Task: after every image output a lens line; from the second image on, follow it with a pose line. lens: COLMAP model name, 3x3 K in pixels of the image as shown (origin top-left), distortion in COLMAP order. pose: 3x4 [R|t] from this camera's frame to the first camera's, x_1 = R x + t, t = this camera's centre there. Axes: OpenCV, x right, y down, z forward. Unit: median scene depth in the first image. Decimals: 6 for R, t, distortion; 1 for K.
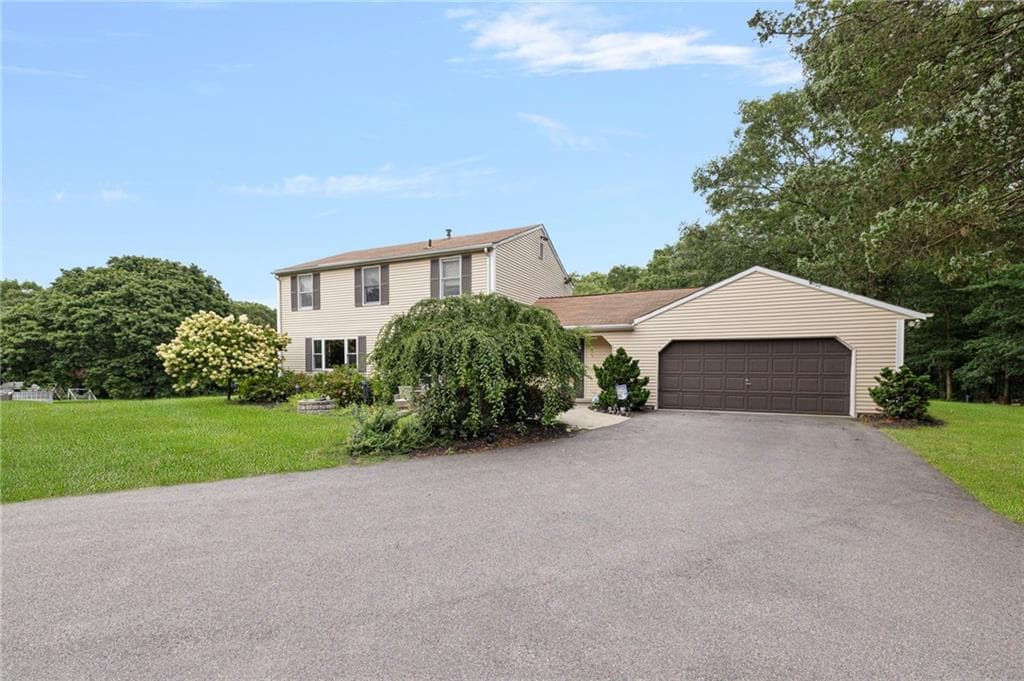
lens RADIAL K [[455.3, 0, 514.2], [0, 455.3, 375.7], [0, 0, 1]] dist [0.003098, 0.000124]
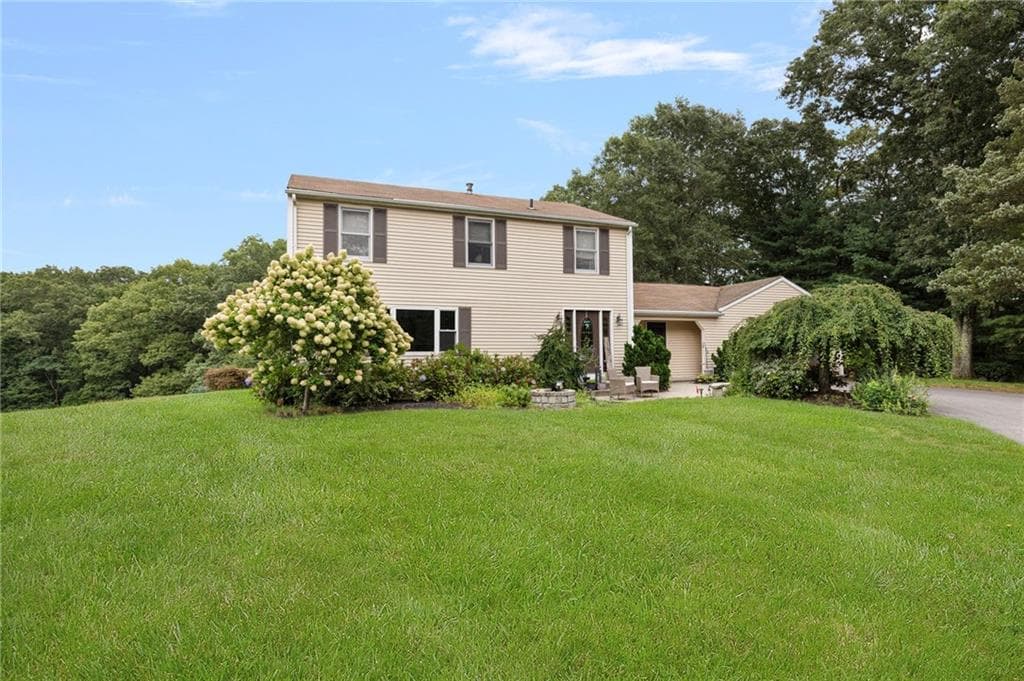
lens RADIAL K [[516.8, 0, 512.0], [0, 516.8, 340.5], [0, 0, 1]] dist [0.000383, 0.000684]
pose [[0.697417, 0.015675, 0.716494, -0.964056], [0.023250, 0.998740, -0.044481, 0.007294], [-0.716288, 0.047681, 0.696174, 0.392694]]
